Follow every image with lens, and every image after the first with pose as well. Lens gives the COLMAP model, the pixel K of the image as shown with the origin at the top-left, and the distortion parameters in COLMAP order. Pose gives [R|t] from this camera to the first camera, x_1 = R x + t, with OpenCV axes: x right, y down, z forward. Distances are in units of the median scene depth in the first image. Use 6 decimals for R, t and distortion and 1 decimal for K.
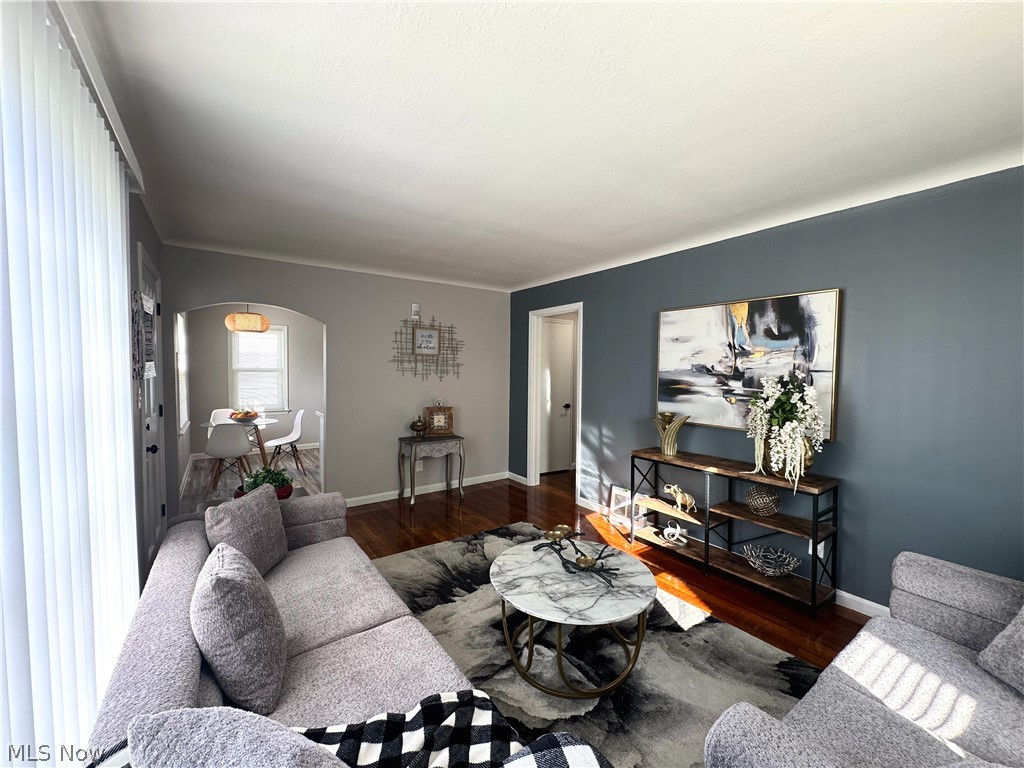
lens RADIAL K [[409.2, 0, 511.7], [0, 409.2, 384.5], [0, 0, 1]] dist [0.000164, 0.000118]
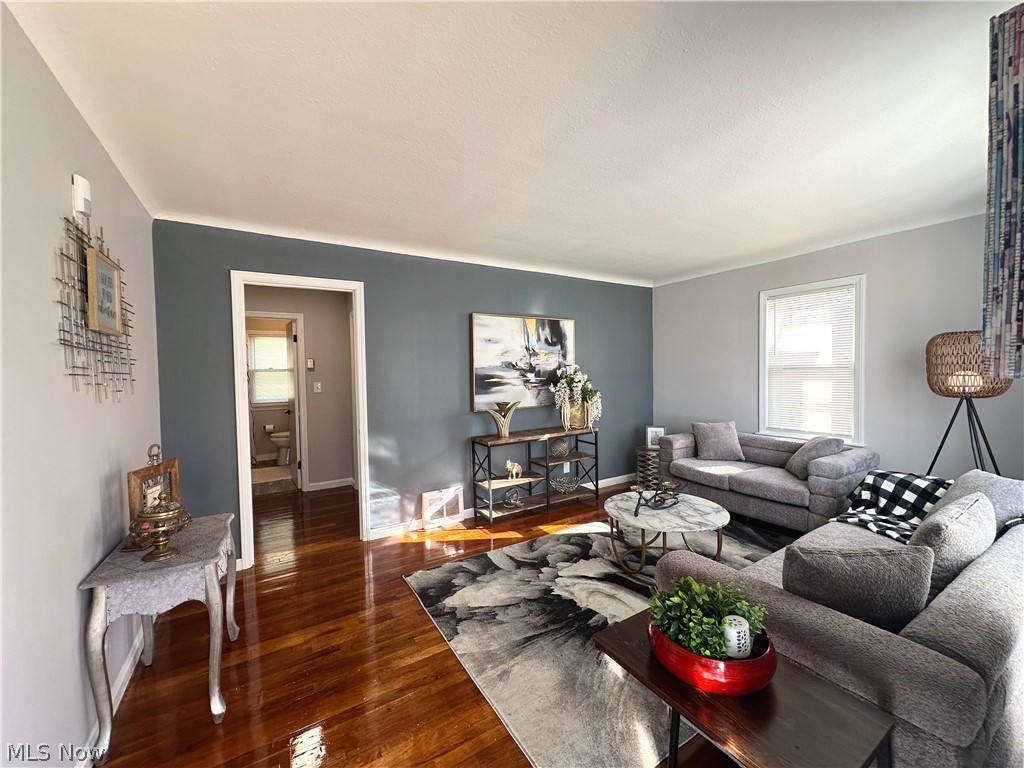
lens RADIAL K [[409.2, 0, 513.2], [0, 409.2, 384.7], [0, 0, 1]] dist [0.000164, 0.000118]
pose [[0.060173, -0.047768, 0.997044, -0.848760], [0.055521, 0.997468, 0.044438, -0.034530], [-0.996643, 0.052683, 0.062673, 0.949490]]
